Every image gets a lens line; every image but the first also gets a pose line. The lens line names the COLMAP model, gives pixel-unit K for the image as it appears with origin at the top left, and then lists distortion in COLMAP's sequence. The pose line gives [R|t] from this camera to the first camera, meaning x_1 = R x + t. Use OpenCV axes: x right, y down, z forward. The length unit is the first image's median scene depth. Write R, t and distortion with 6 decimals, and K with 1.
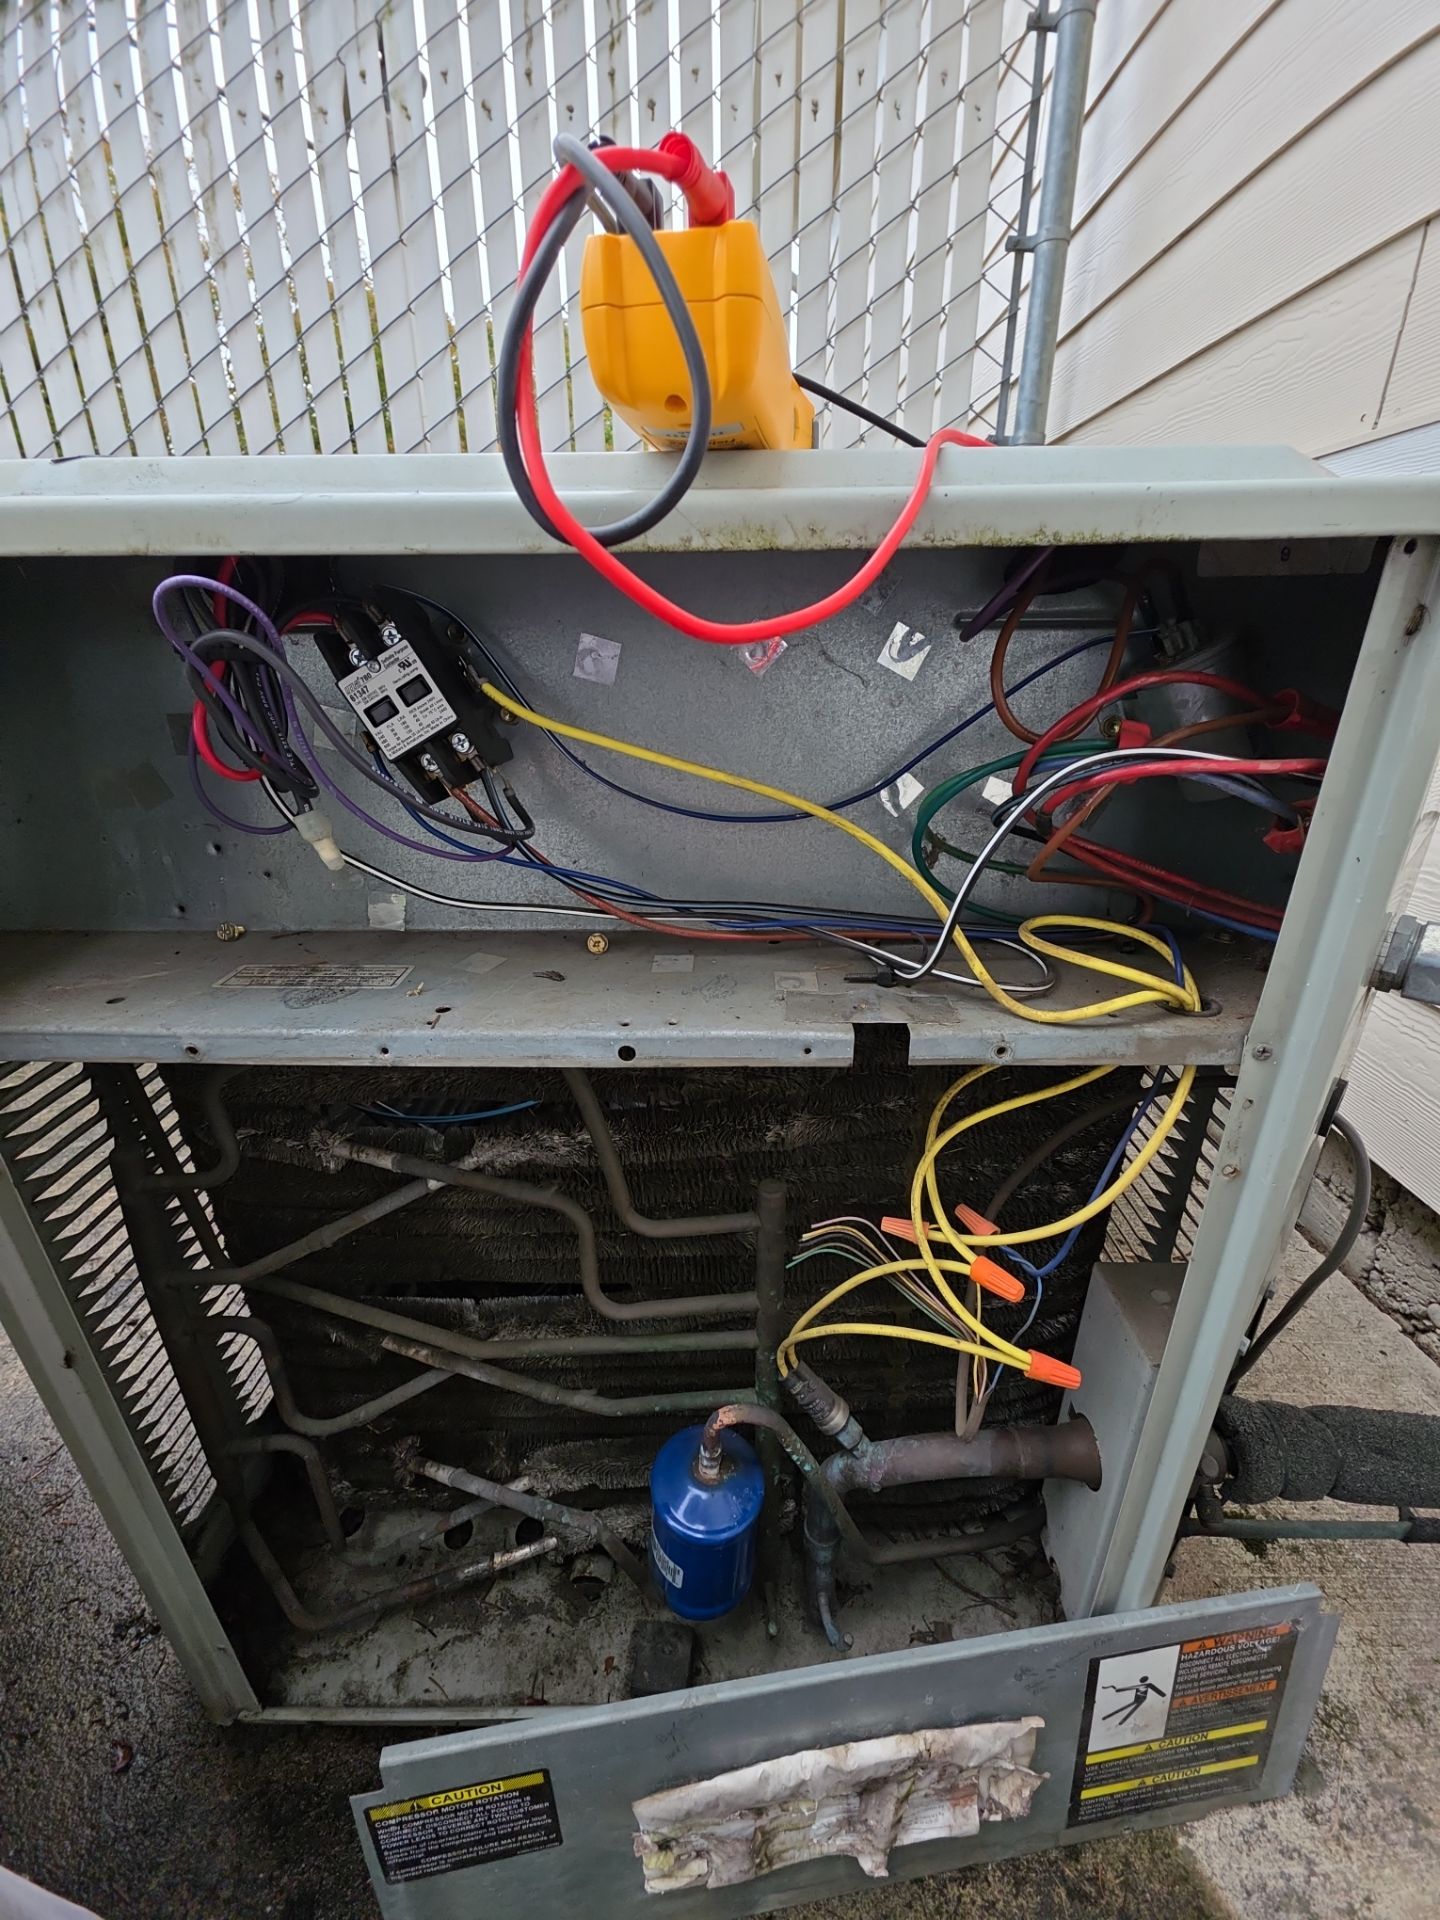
lens RADIAL K [[780.1, 0, 732.7], [0, 780.1, 954.9], [0, 0, 1]] dist [0.004324, -0.004730]
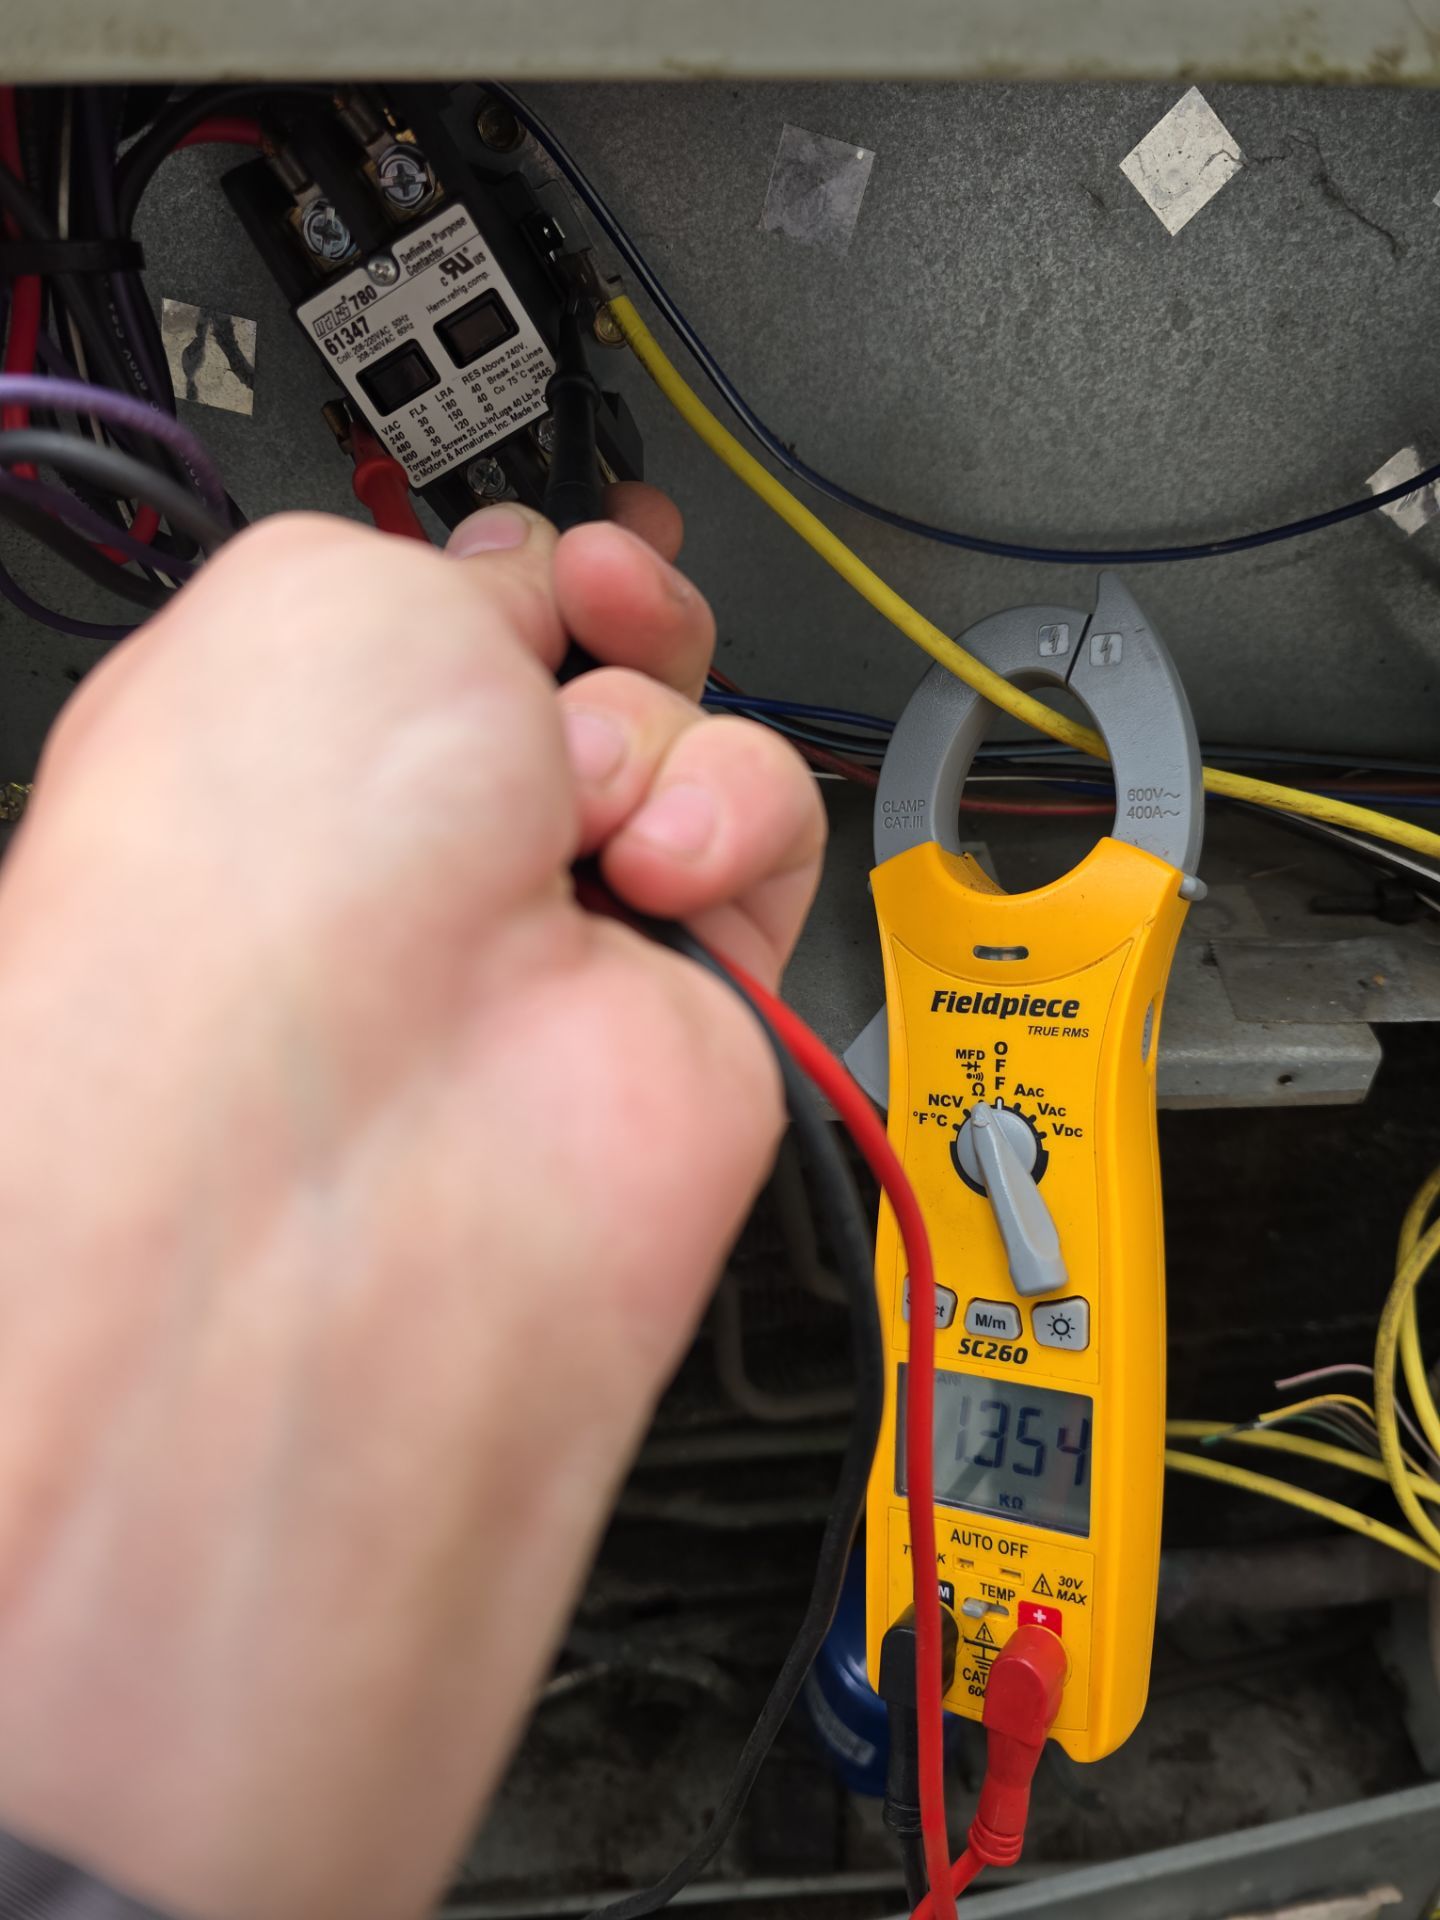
lens RADIAL K [[1371.0, 0, 720.0], [0, 1371.0, 960.0], [0, 0, 1]] dist [-0.002011, -0.034274]
pose [[0.998975, -0.024897, 0.037799, -0.274563], [0.013441, 0.960628, 0.277513, -0.186672], [-0.043220, -0.276721, 0.959978, 0.160521]]
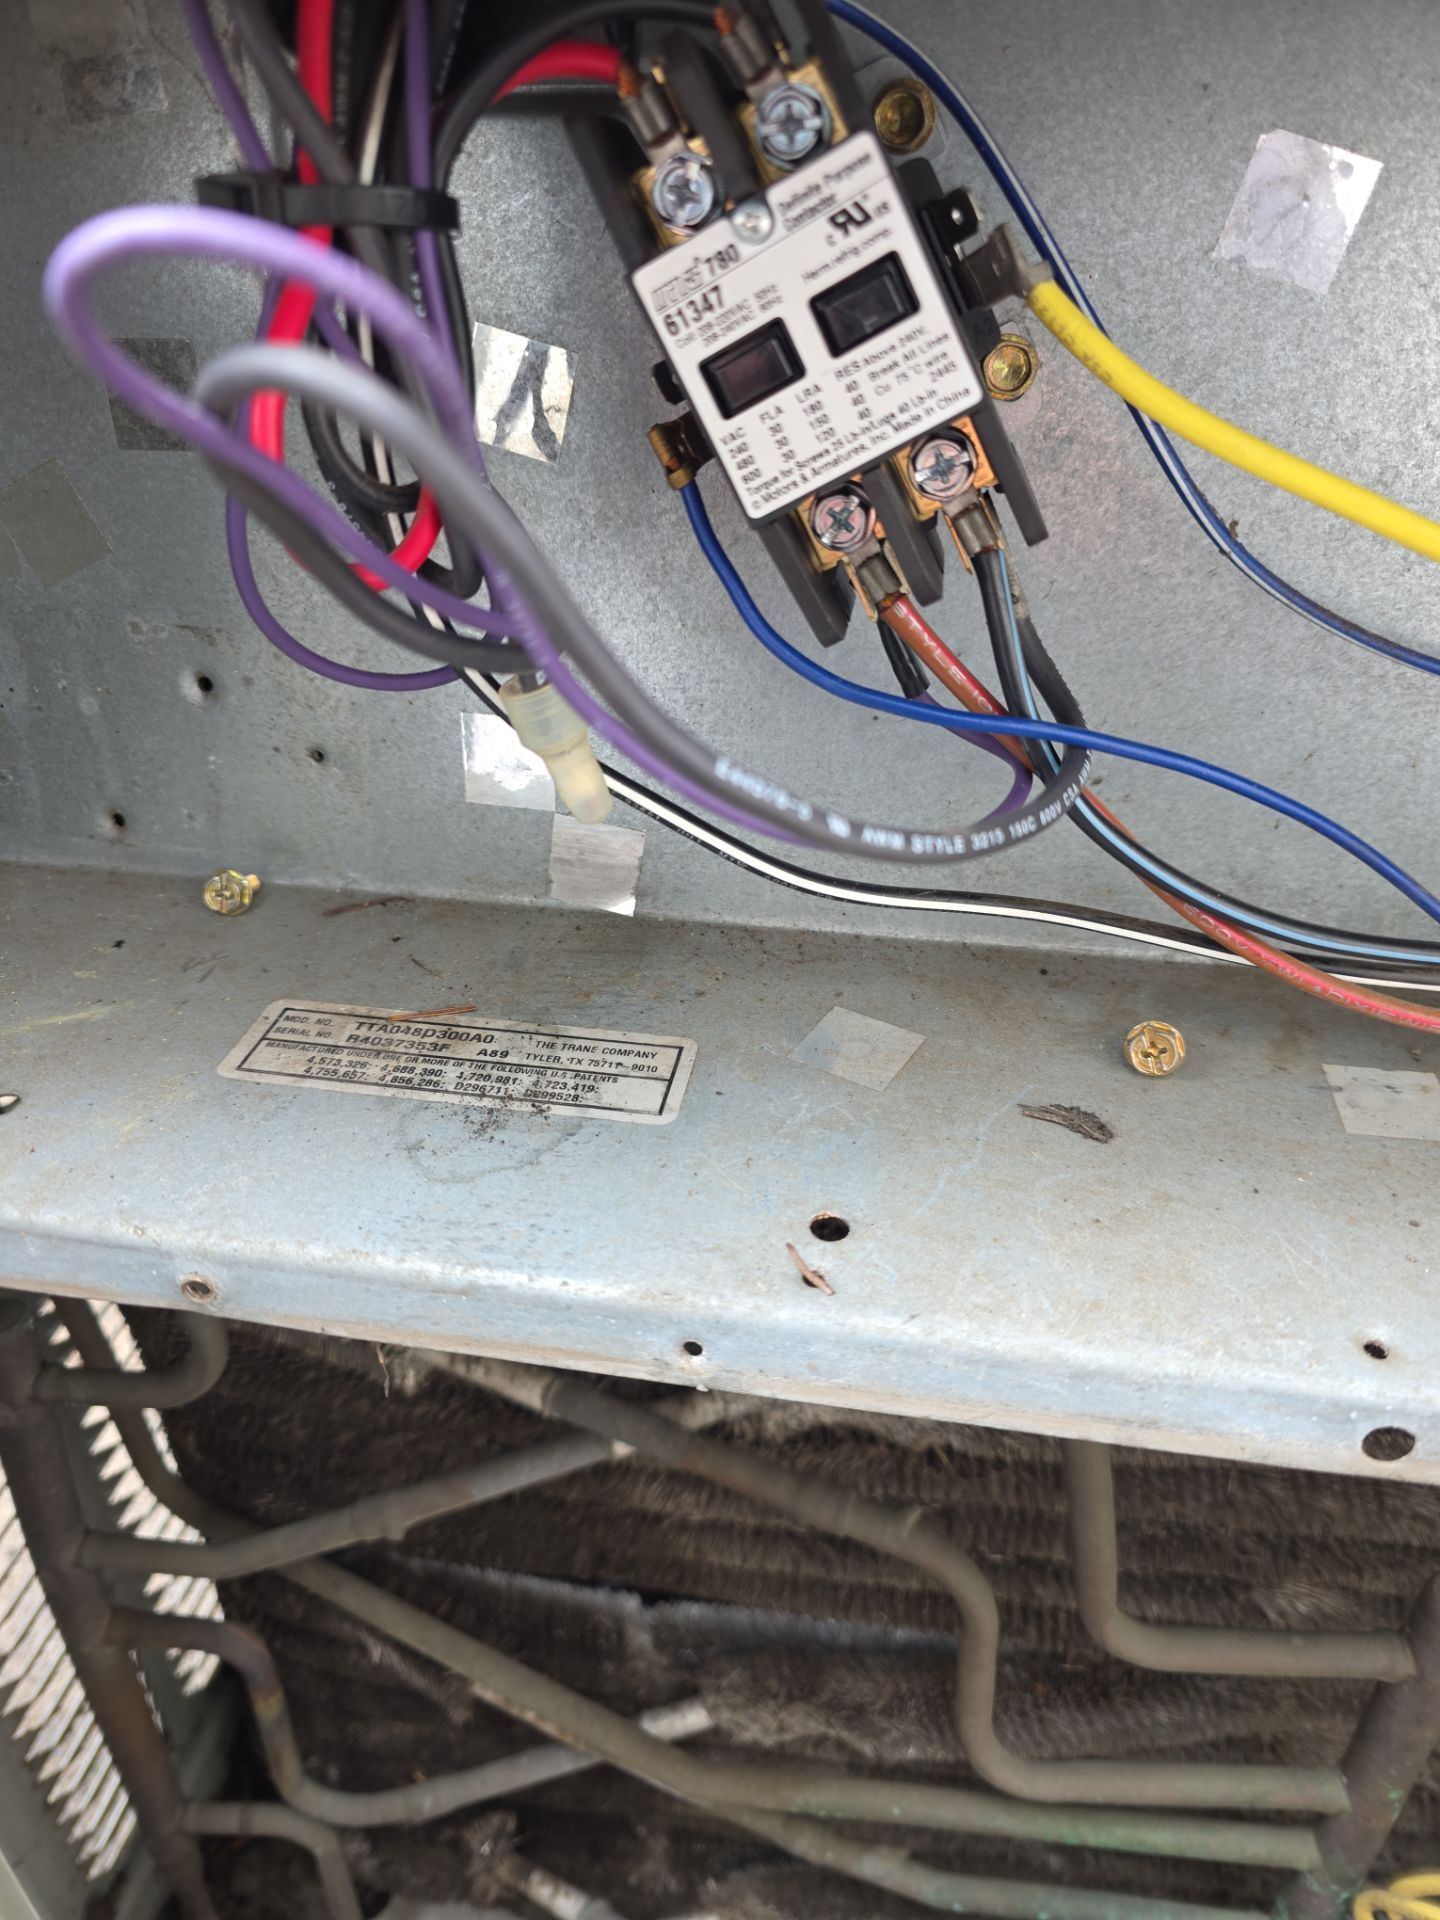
lens RADIAL K [[1374.2, 0, 720.0], [0, 1374.2, 960.0], [0, 0, 1]] dist [0.007700, -0.036863]
pose [[0.987809, 0.086838, -0.129199, -0.325898], [-0.067096, 0.986408, 0.149993, -0.136024], [0.140468, -0.139495, 0.980209, 0.354902]]
